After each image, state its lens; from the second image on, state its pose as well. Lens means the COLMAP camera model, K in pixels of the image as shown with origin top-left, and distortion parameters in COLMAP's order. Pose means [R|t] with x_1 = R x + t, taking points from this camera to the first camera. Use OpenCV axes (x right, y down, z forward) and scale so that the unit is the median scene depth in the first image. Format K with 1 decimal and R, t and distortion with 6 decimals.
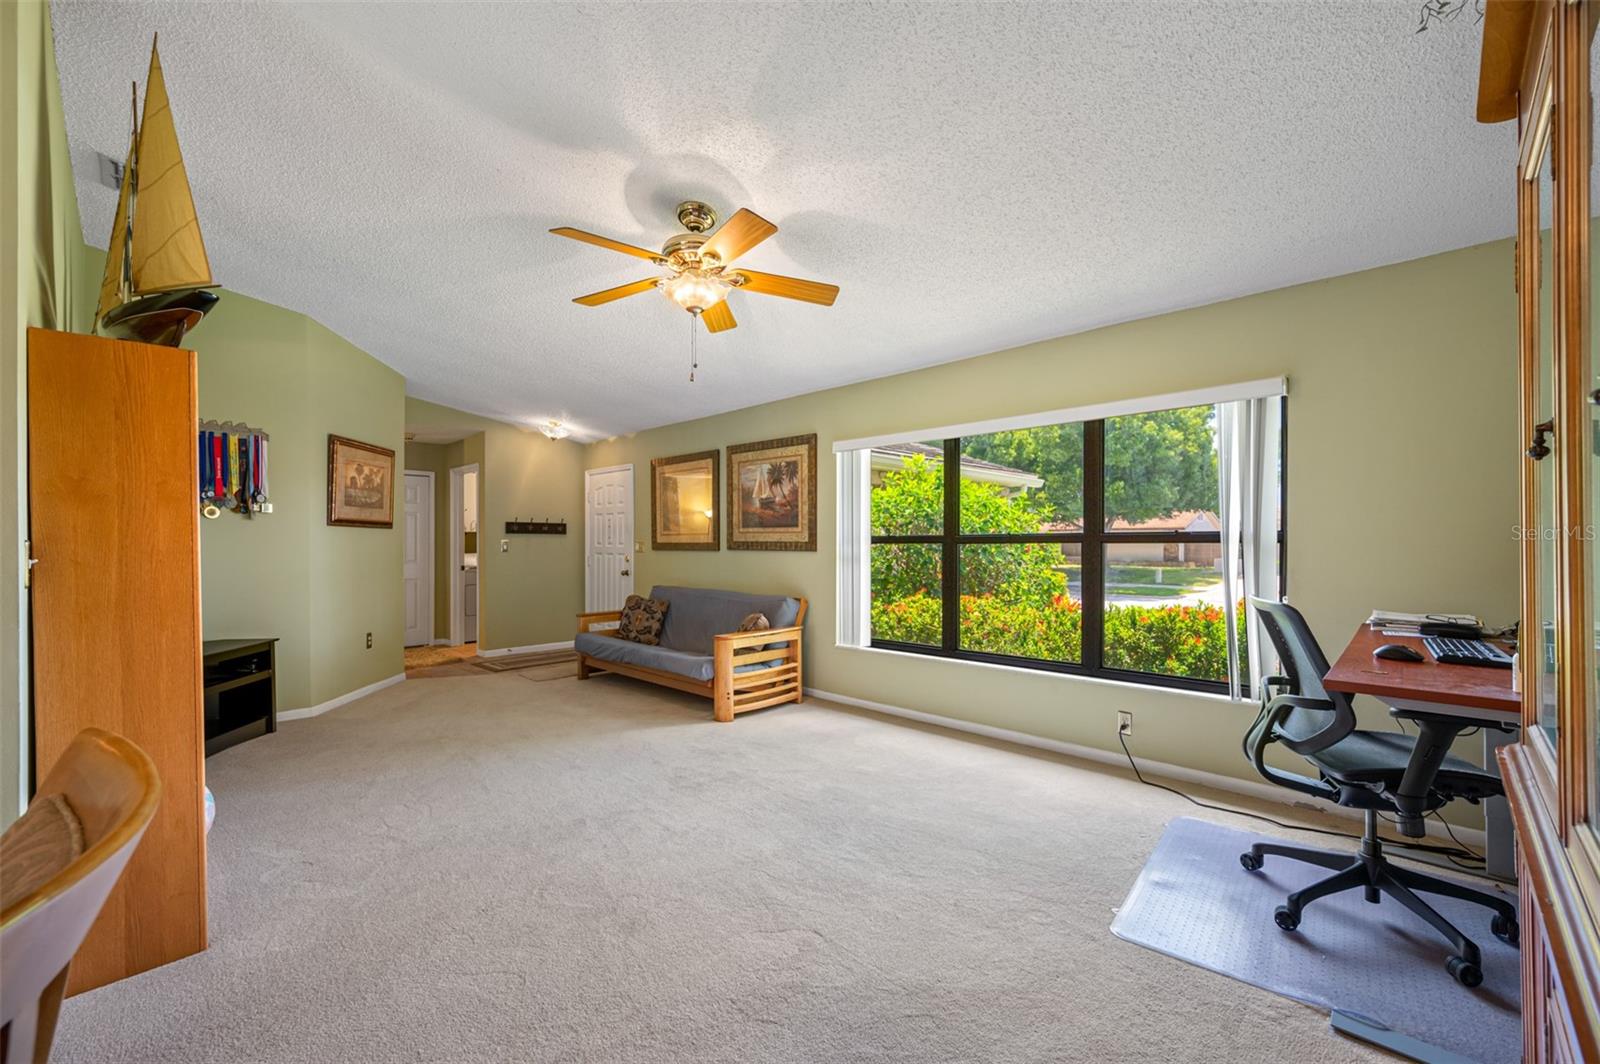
lens RADIAL K [[644.6, 0, 798.6], [0, 644.6, 537.1], [0, 0, 1]] dist [-0.002236, -0.000862]
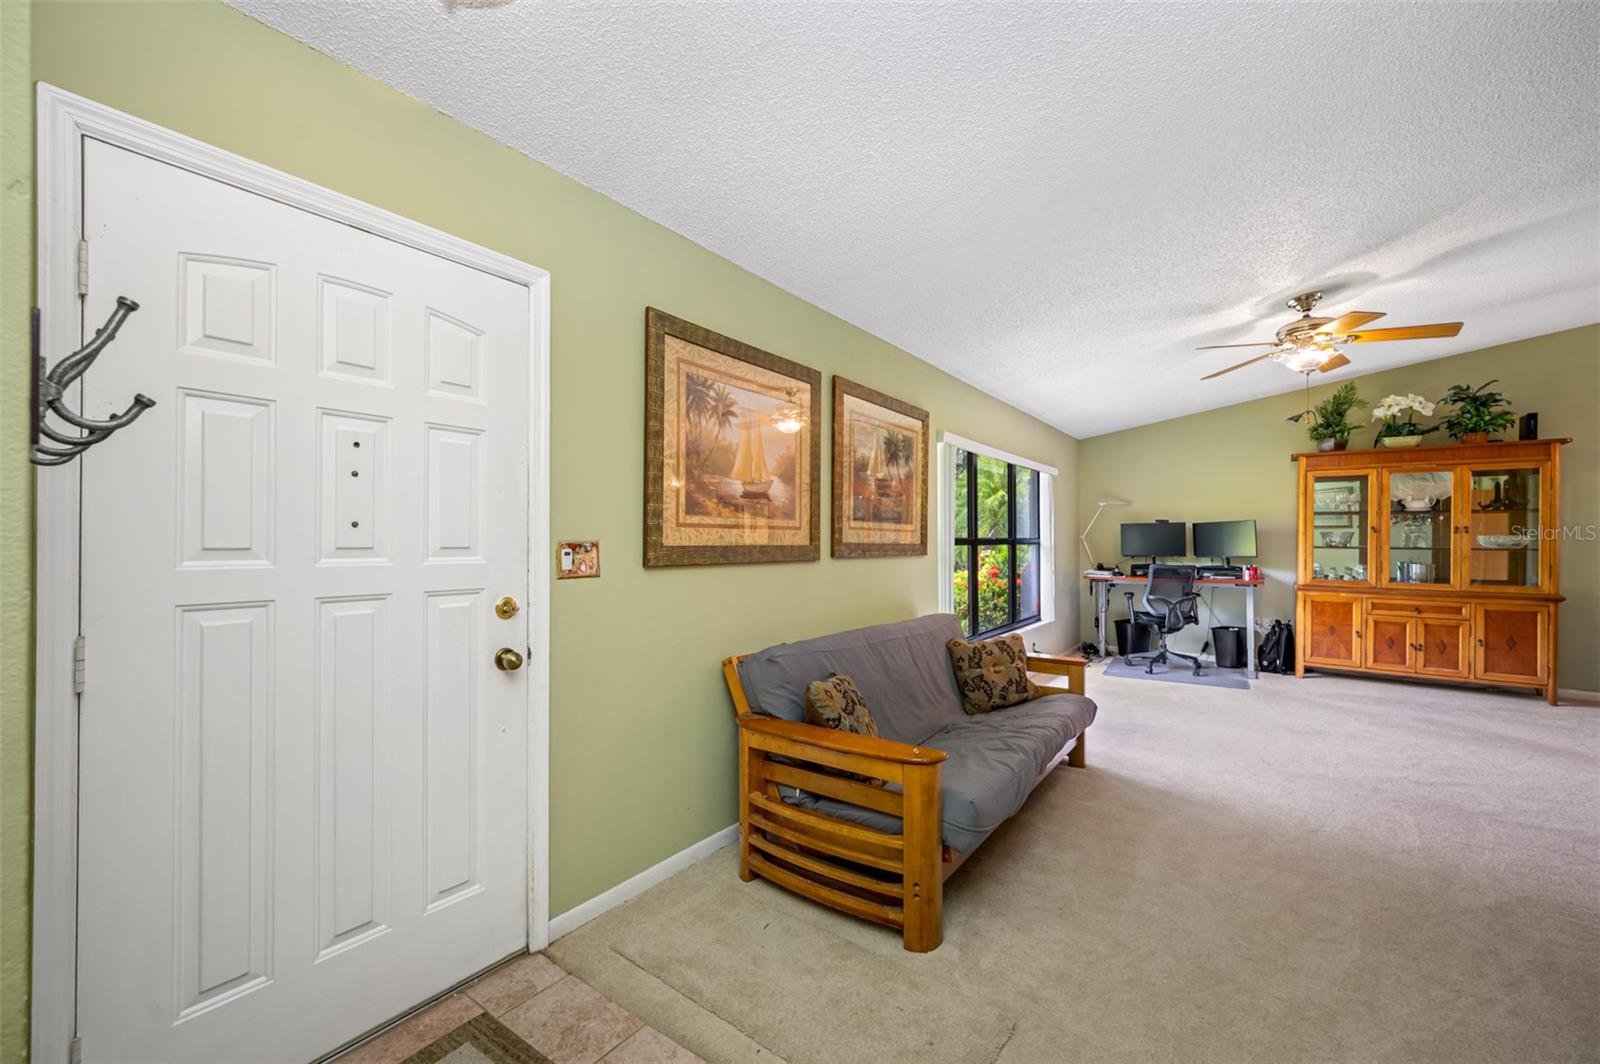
lens RADIAL K [[644.6, 0, 798.7], [0, 644.6, 538.3], [0, 0, 1]] dist [-0.002236, -0.000862]
pose [[-0.140472, 0.013544, 0.989992, -0.697040], [-0.000511, 0.999905, -0.013753, 0.010620], [-0.990085, -0.002438, -0.140452, 1.170532]]
